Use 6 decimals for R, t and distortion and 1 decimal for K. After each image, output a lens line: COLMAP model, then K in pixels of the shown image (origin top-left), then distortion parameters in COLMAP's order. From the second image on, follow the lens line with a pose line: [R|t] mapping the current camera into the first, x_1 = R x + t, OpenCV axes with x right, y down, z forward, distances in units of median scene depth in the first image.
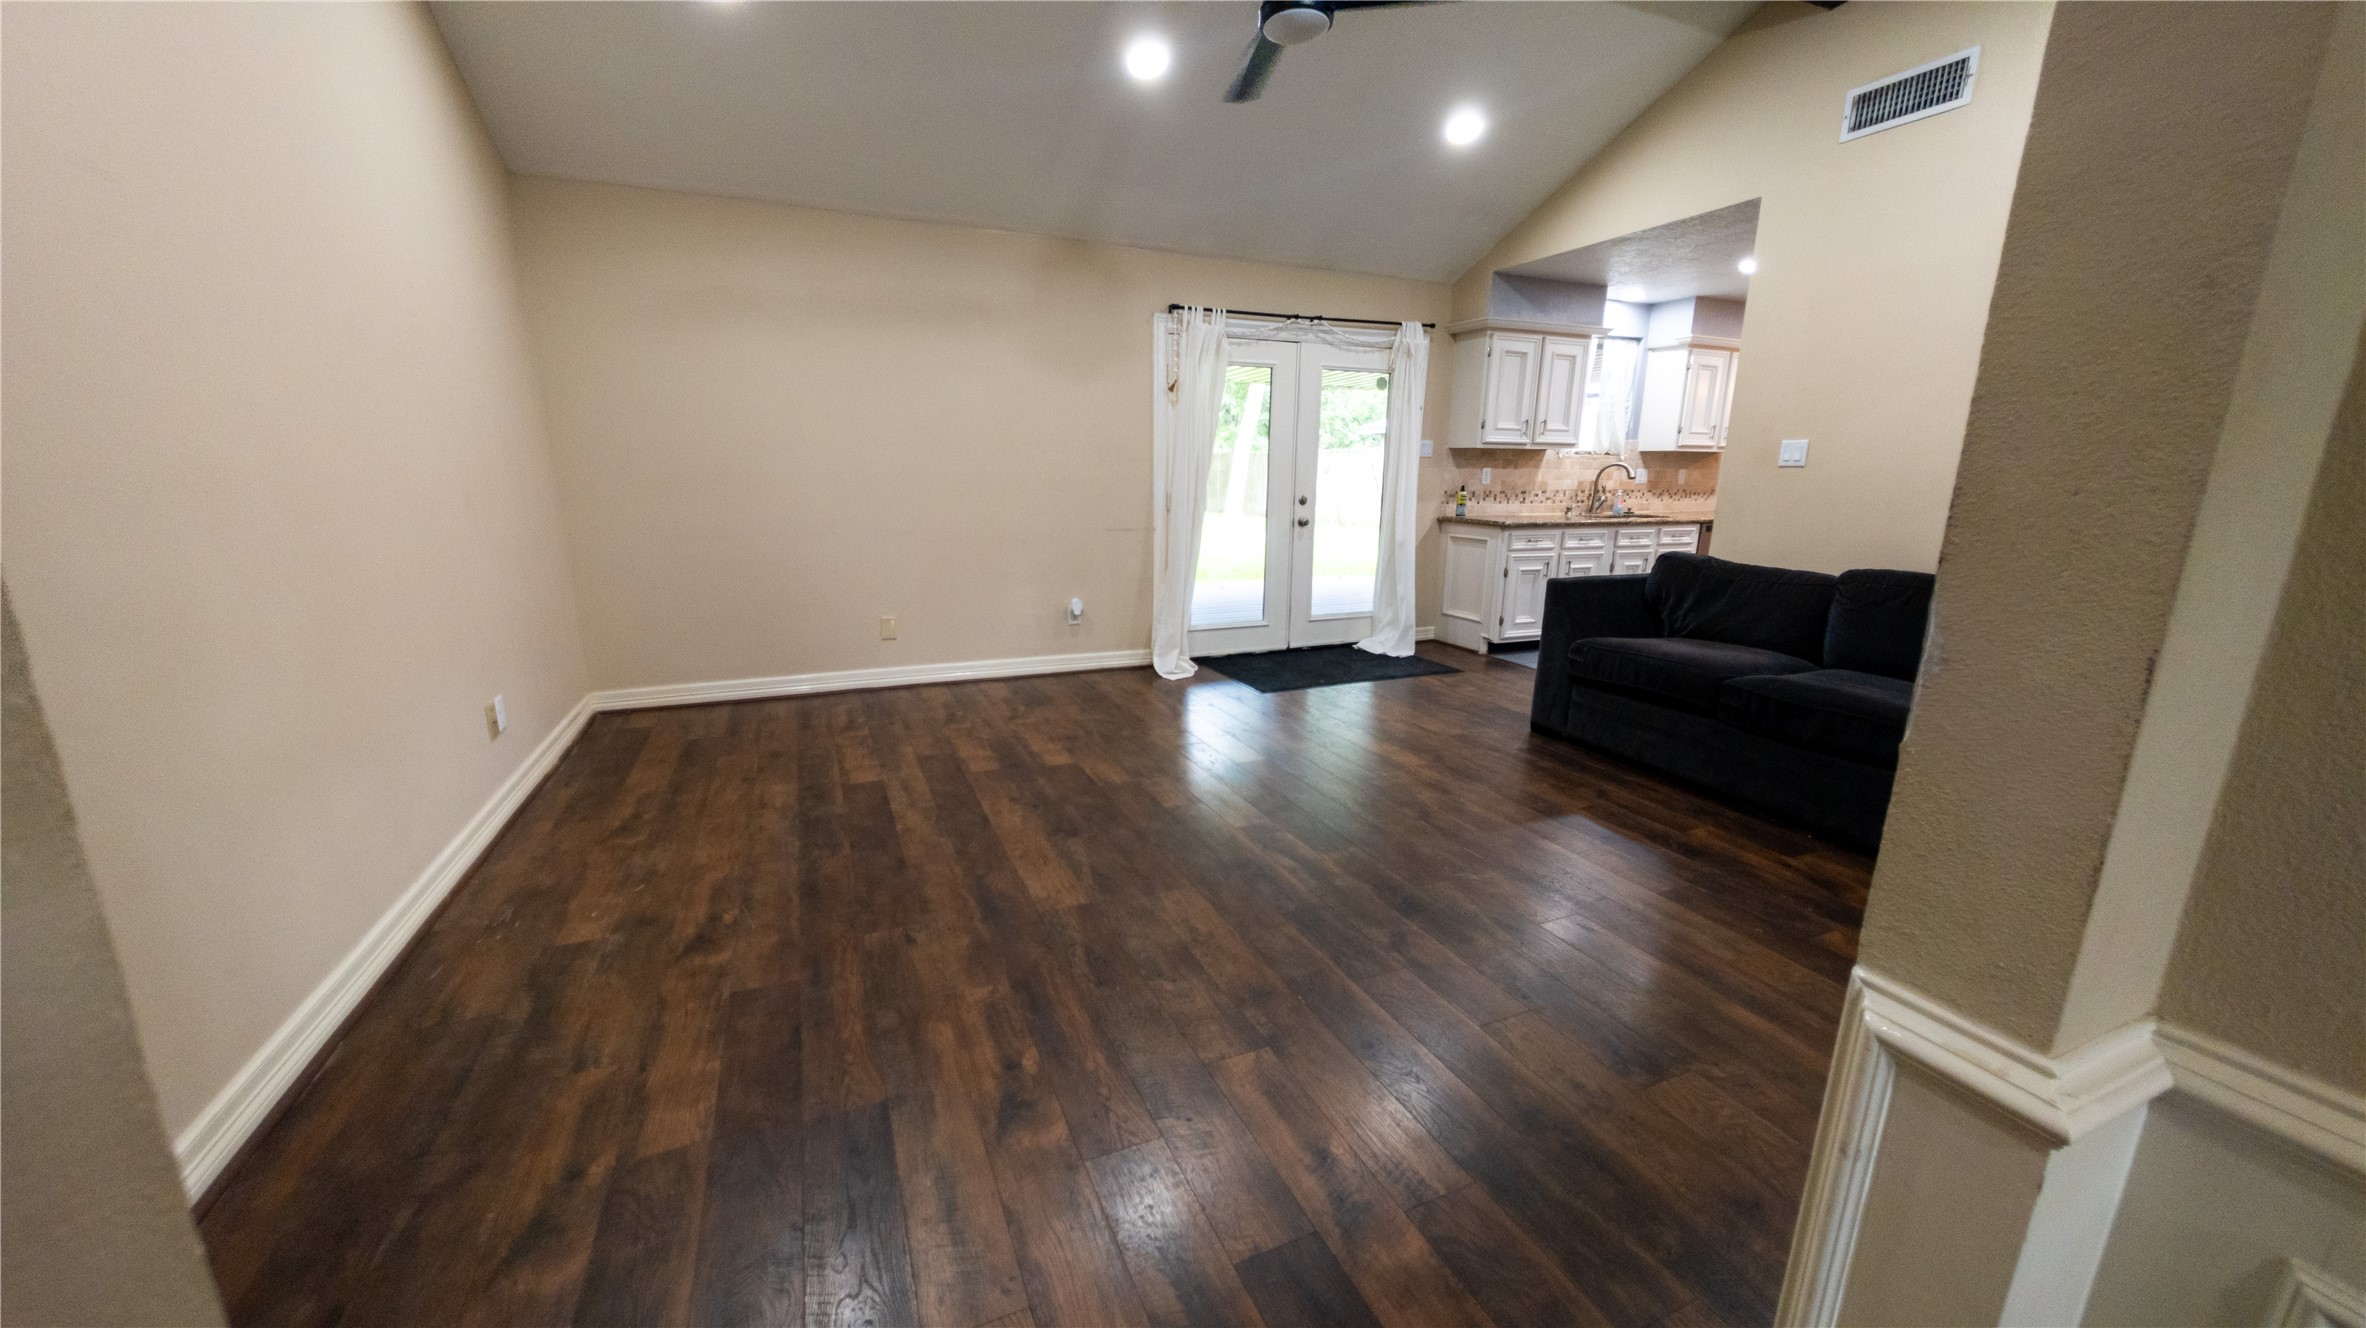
lens RADIAL K [[853.6, 0, 1158.0], [0, 853.6, 671.4], [0, 0, 1]] dist [-0.004237, -0.000052]
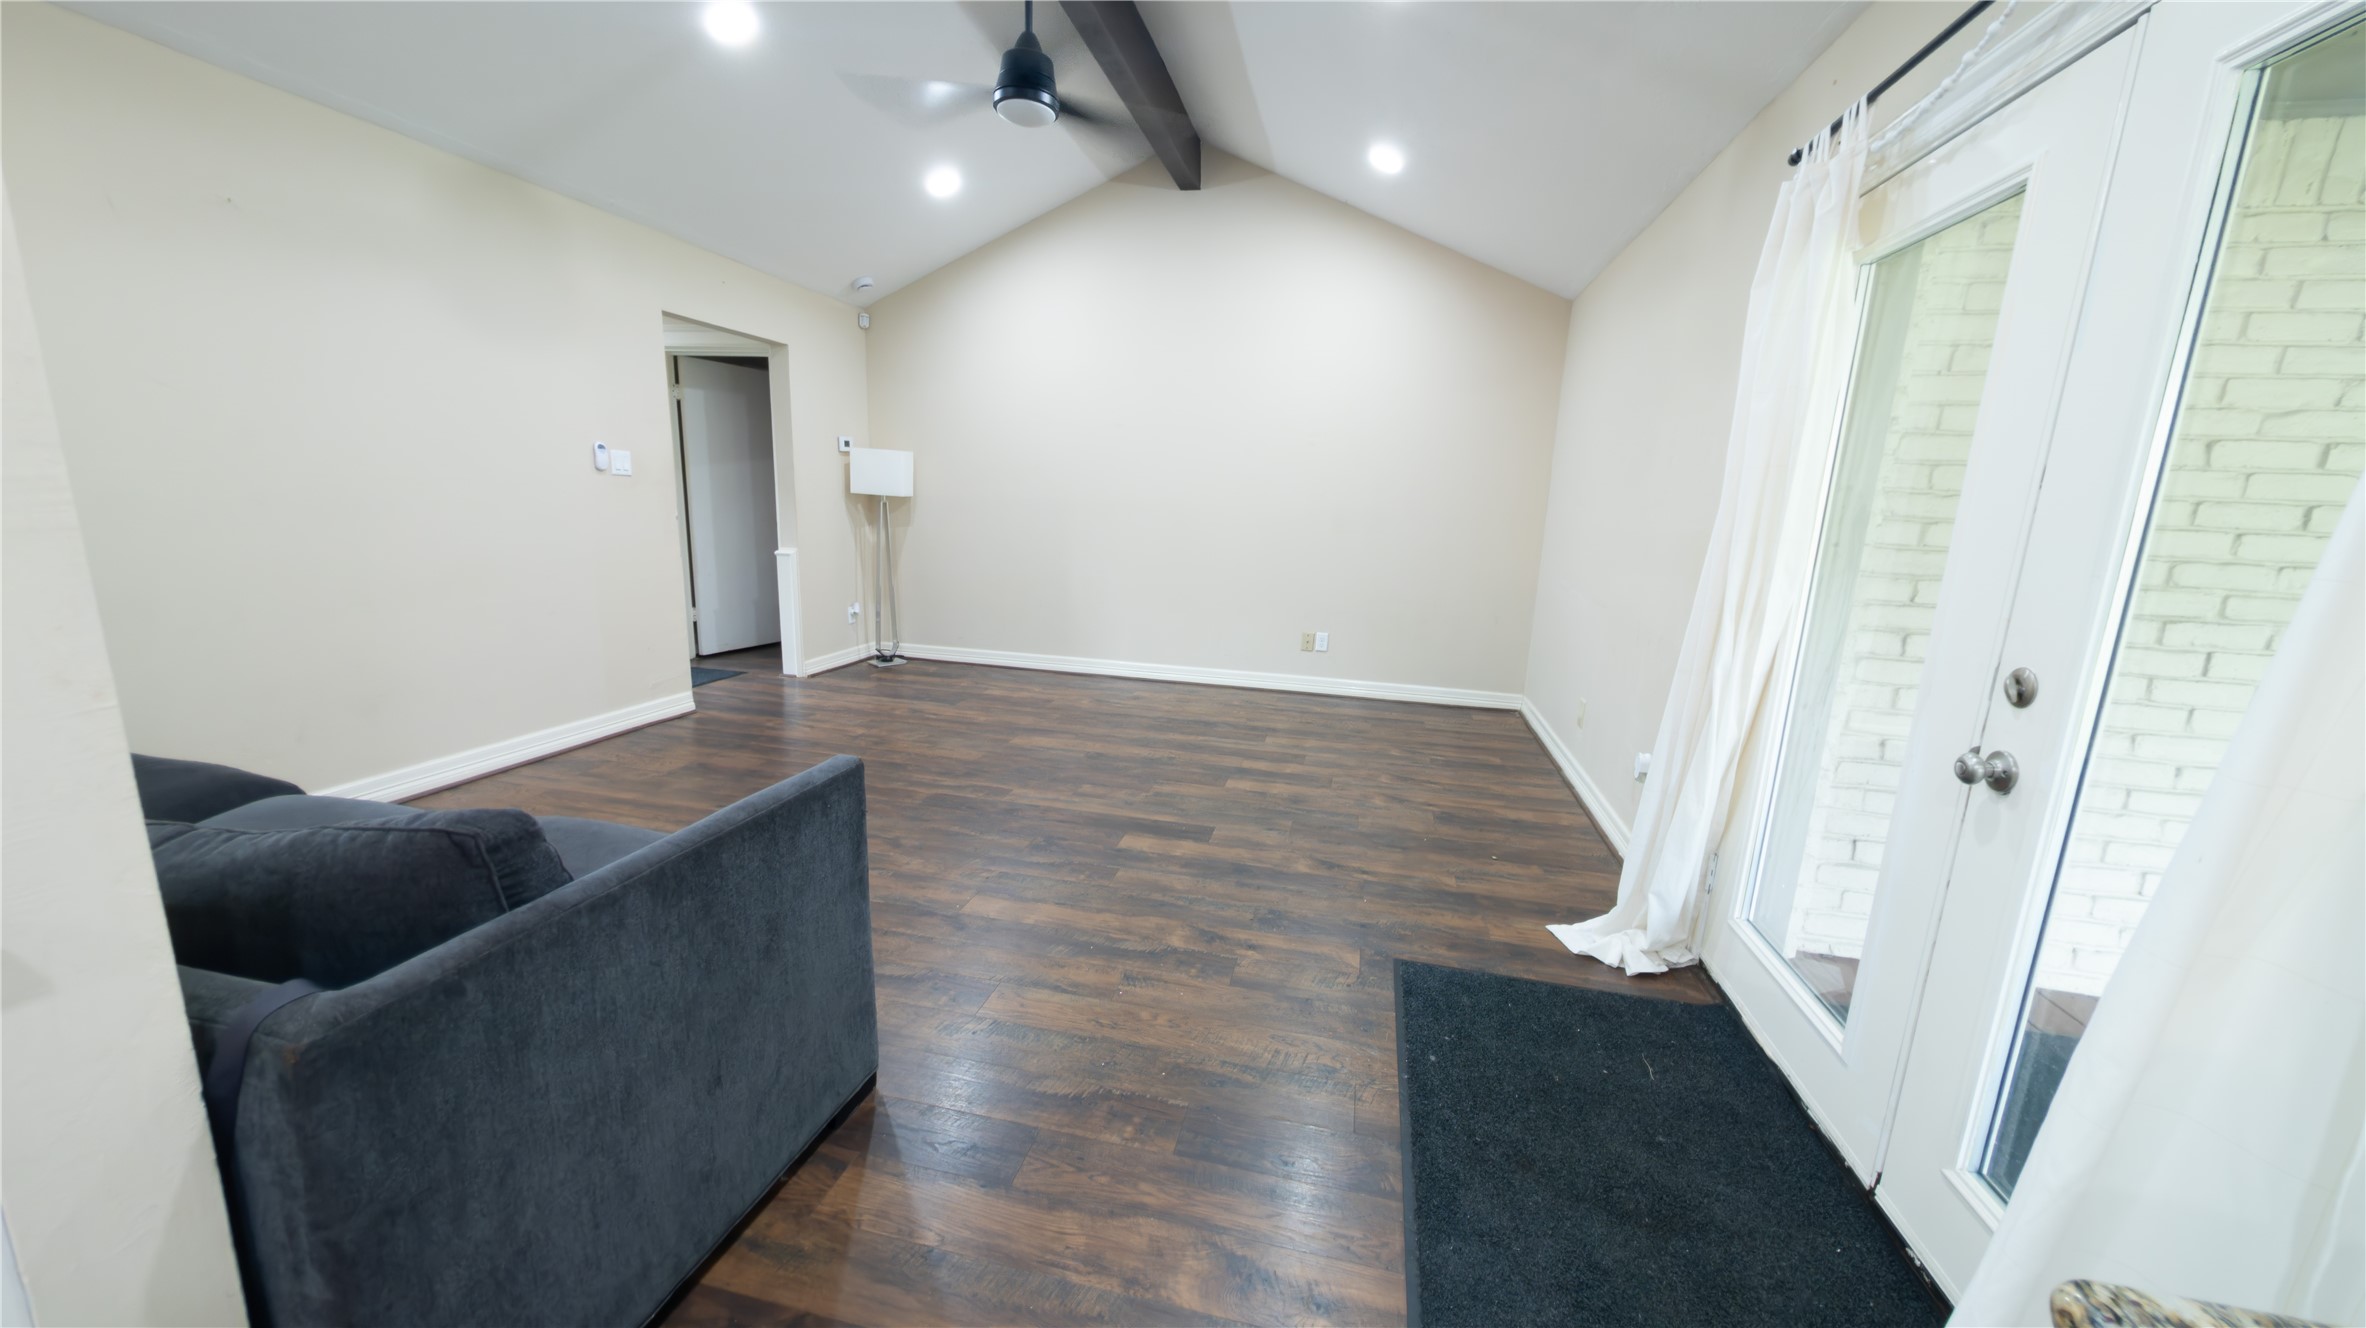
lens RADIAL K [[853.6, 0, 1175.3], [0, 853.6, 672.0], [0, 0, 1]] dist [-0.004237, -0.000052]
pose [[-0.572034, 0.140135, -0.808170, 0.799168], [-0.231988, 0.917425, 0.323284, -0.363614], [0.786739, 0.372415, -0.492289, 1.487823]]
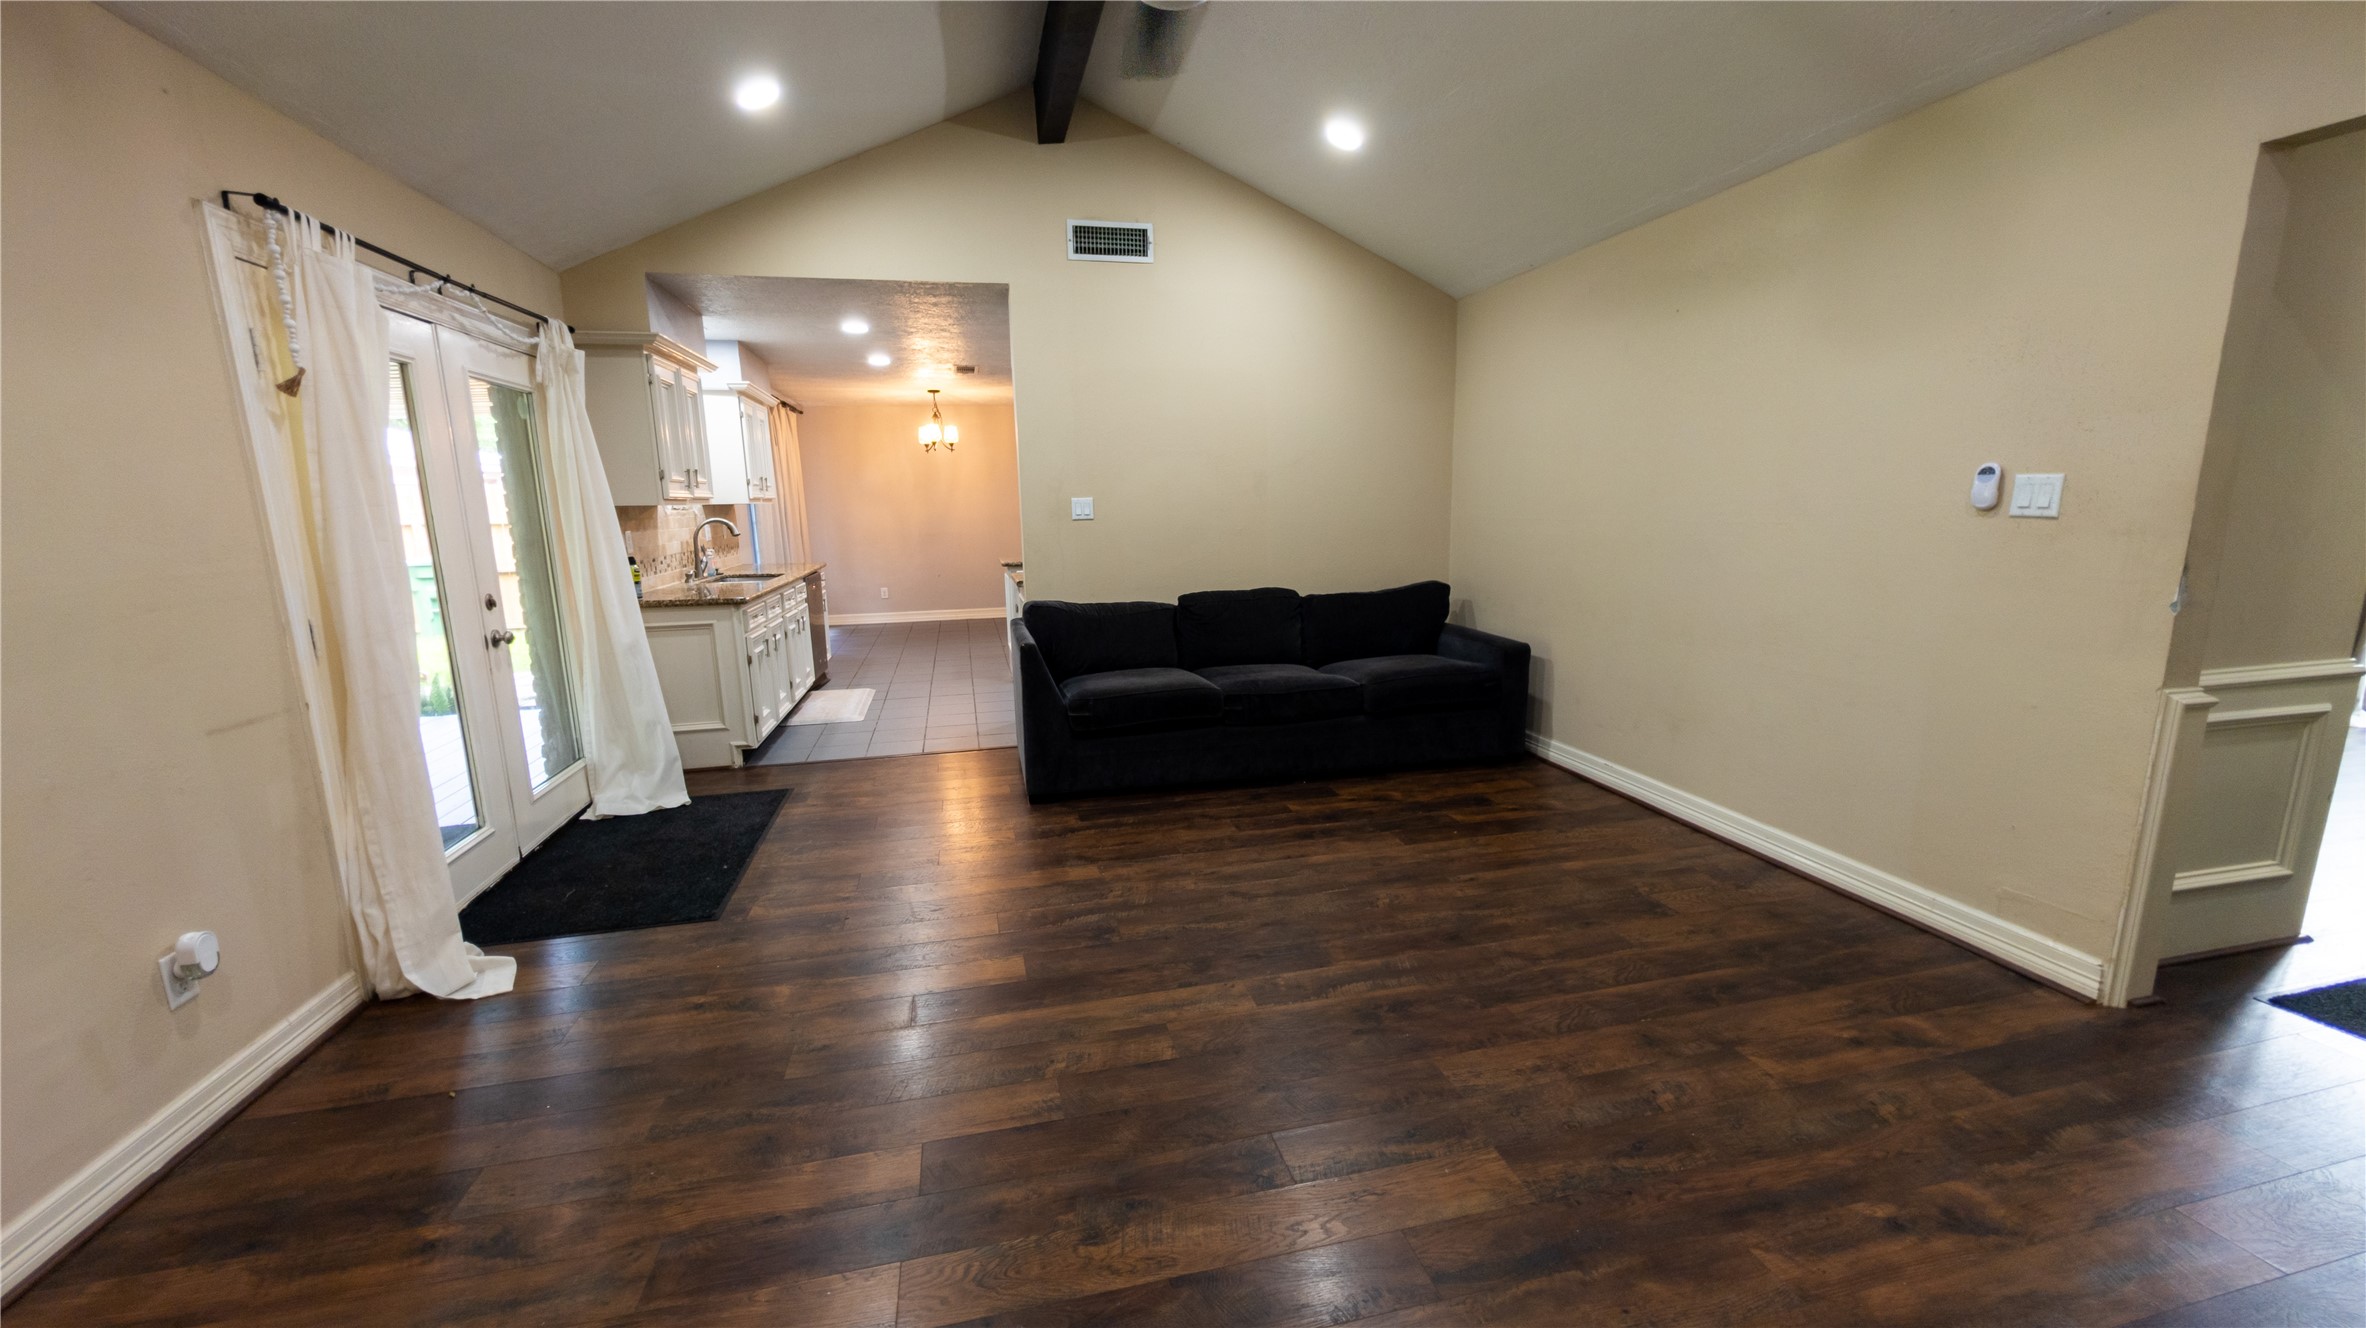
lens RADIAL K [[918.3, 0, 1172.2], [0, 918.3, 666.0], [0, 0, 1]] dist [-0.001788, -0.000540]
pose [[0.160729, -0.186240, 0.969268, -0.571749], [0.250299, 0.957625, 0.142497, -0.213209], [-0.954734, 0.219704, 0.200534, 0.726952]]
